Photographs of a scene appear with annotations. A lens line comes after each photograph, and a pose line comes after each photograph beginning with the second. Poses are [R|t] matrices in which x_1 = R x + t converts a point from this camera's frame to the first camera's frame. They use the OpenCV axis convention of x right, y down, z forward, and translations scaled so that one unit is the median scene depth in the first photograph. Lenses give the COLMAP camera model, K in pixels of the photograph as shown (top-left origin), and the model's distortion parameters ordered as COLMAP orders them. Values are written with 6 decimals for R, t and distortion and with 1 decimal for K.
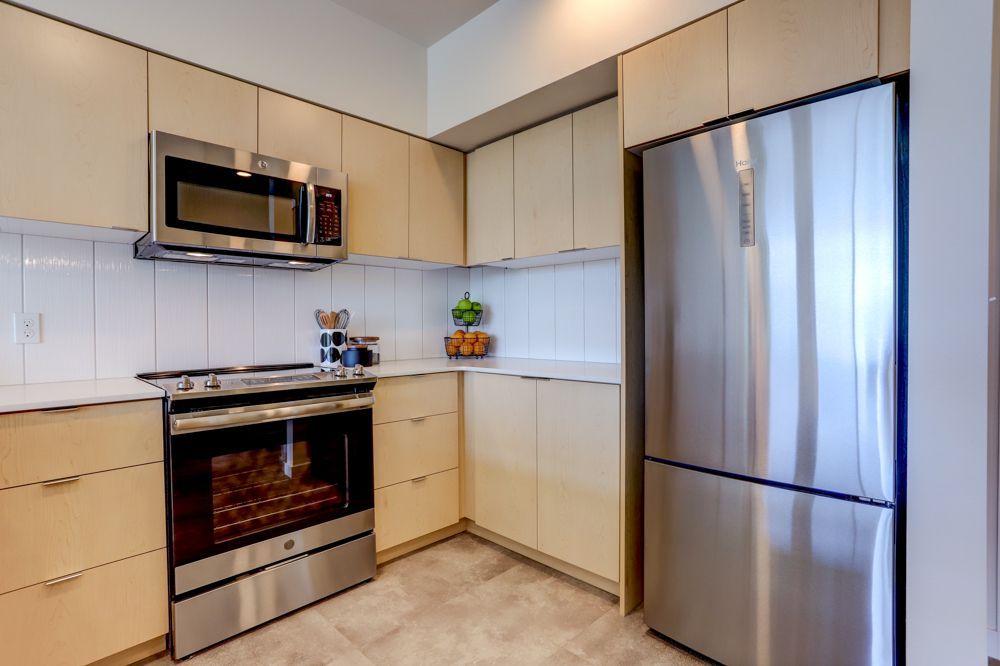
lens RADIAL K [[491.3, 0, 502.3], [0, 491.3, 331.0], [0, 0, 1]] dist [-0.066441, 0.037189]
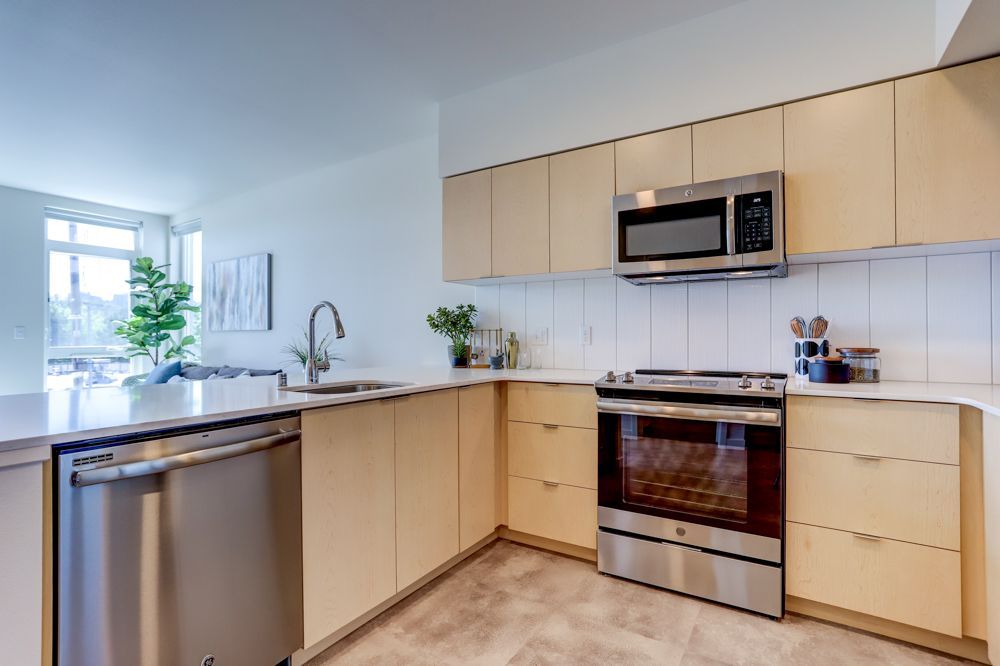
lens RADIAL K [[491.3, 0, 502.3], [0, 491.3, 331.0], [0, 0, 1]] dist [-0.066441, 0.037189]
pose [[0.191744, -0.001589, -0.981444, 0.487977], [-0.009953, 0.999944, -0.003563, -0.009828], [0.981394, 0.010451, 0.191718, 0.318527]]
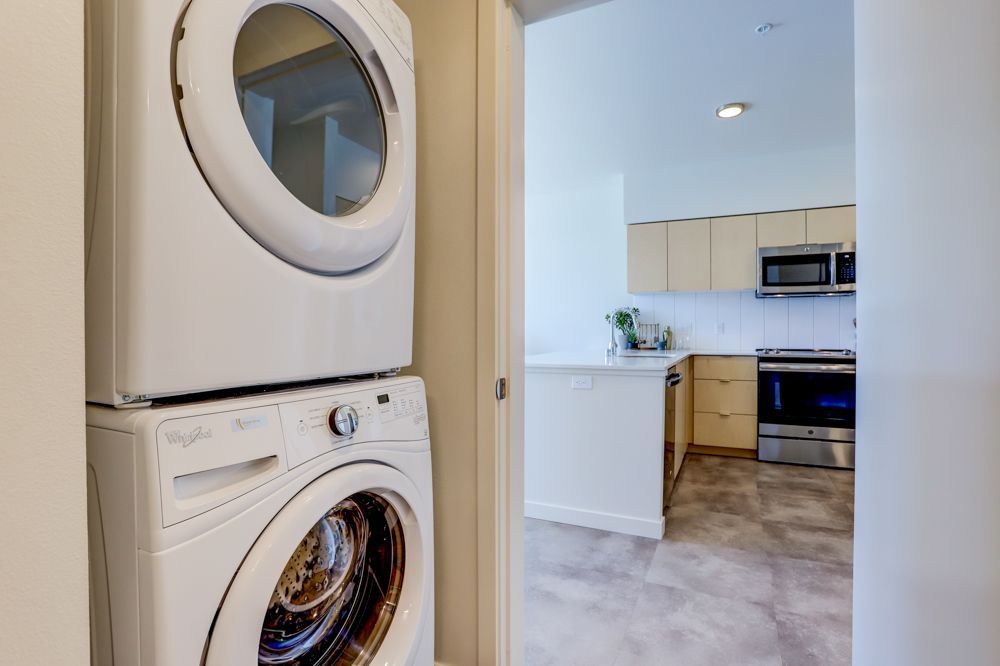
lens RADIAL K [[491.3, 0, 502.3], [0, 491.3, 331.0], [0, 0, 1]] dist [-0.066441, 0.037189]
pose [[0.306016, 0.004557, -0.952016, 0.962557], [-0.013848, 0.999904, 0.000335, 0.019429], [0.951926, 0.013081, 0.306050, -0.783834]]
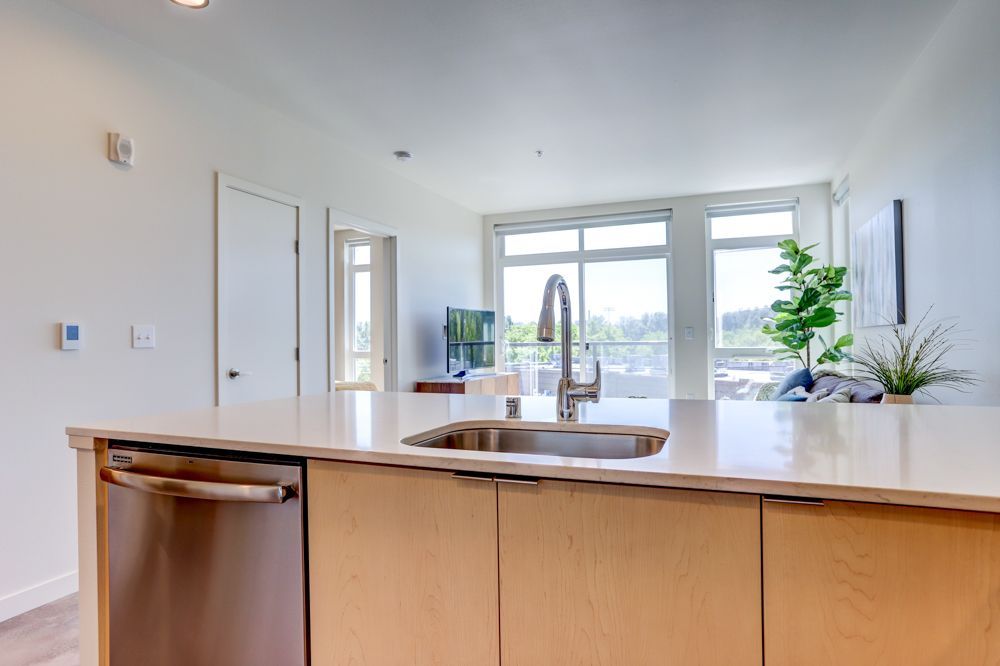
lens RADIAL K [[564.7, 0, 497.0], [0, 564.7, 338.6], [0, 0, 1]] dist [-0.030182, 0.000366]
pose [[-0.925672, 0.018742, -0.377863, -0.248180], [0.015611, 0.999814, 0.011347, -0.007500], [0.378005, 0.004604, -0.925792, 0.722293]]
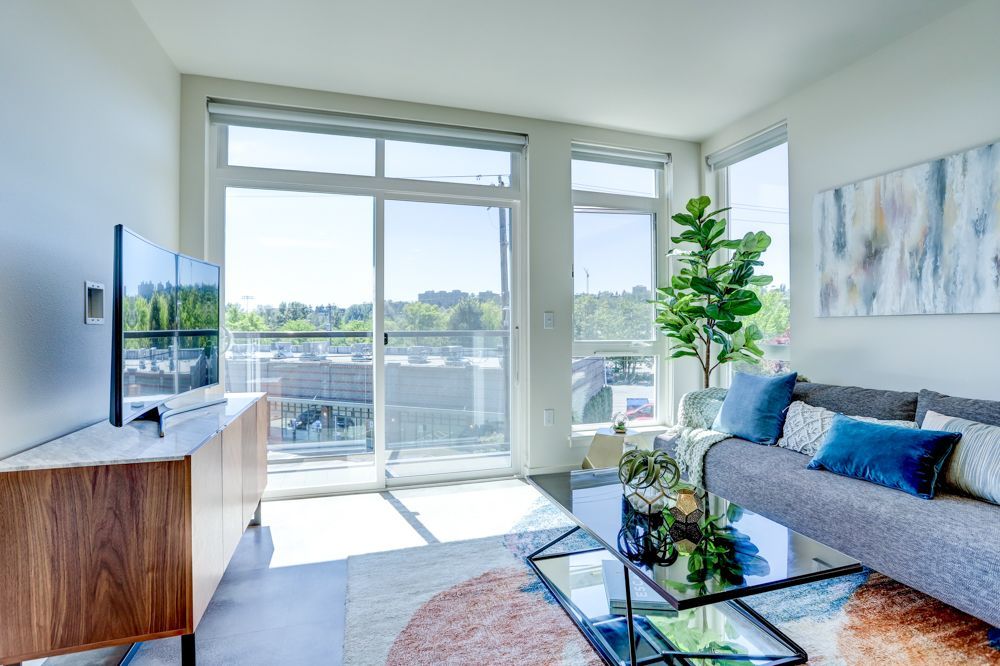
lens RADIAL K [[491.3, 0, 502.3], [0, 491.3, 331.0], [0, 0, 1]] dist [-0.066441, 0.037189]
pose [[-0.477964, 0.017334, -0.878208, -0.647200], [-0.007015, 0.999698, 0.023550, 0.011033], [0.878351, 0.017417, -0.477698, -0.846417]]
